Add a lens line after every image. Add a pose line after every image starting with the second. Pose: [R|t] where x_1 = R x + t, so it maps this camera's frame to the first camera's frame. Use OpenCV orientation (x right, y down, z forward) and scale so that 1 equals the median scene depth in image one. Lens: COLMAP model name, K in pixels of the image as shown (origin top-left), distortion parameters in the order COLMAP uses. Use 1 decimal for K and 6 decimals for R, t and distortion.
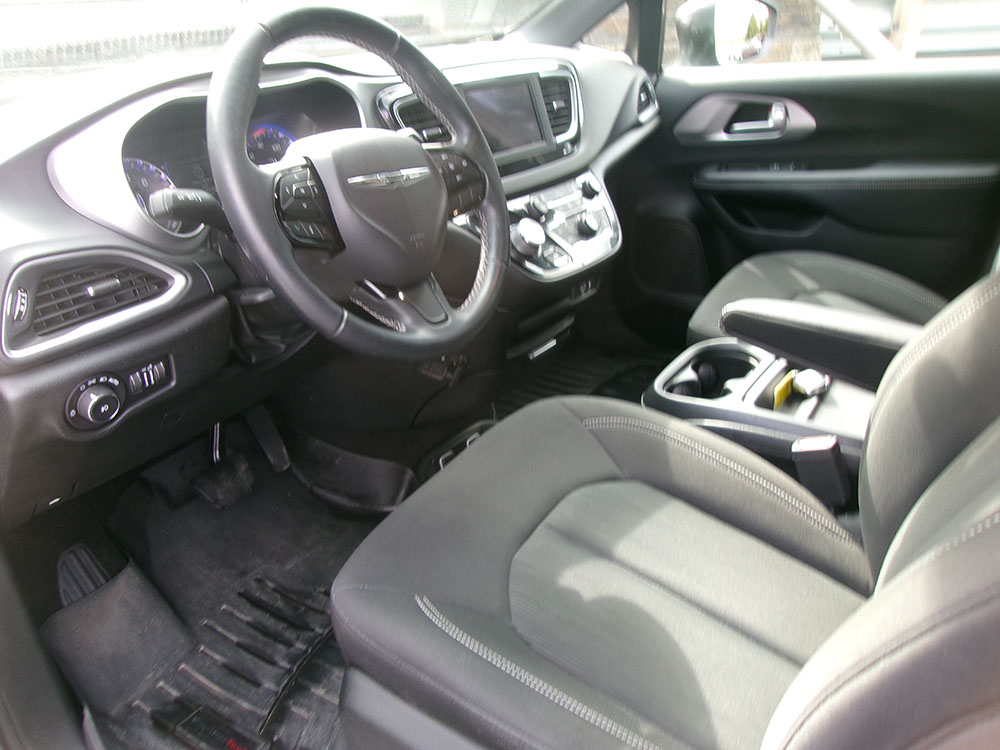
lens RADIAL K [[786.0, 0, 500.0], [0, 786.0, 375.0], [0, 0, 1]] dist [-0.050512, 0.085084]
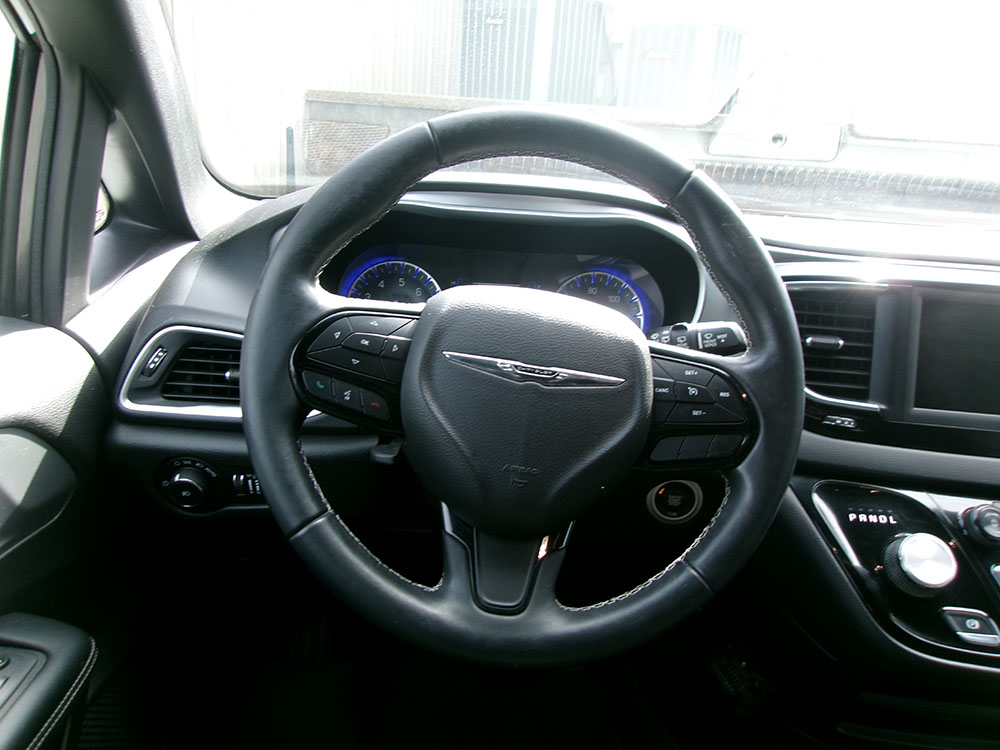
lens RADIAL K [[786.0, 0, 500.0], [0, 786.0, 375.0], [0, 0, 1]] dist [-0.050512, 0.085084]
pose [[0.570776, 0.315407, -0.758112, 0.242875], [-0.440732, 0.896691, 0.041239, -0.189941], [0.692799, 0.310586, 0.650820, 0.404870]]
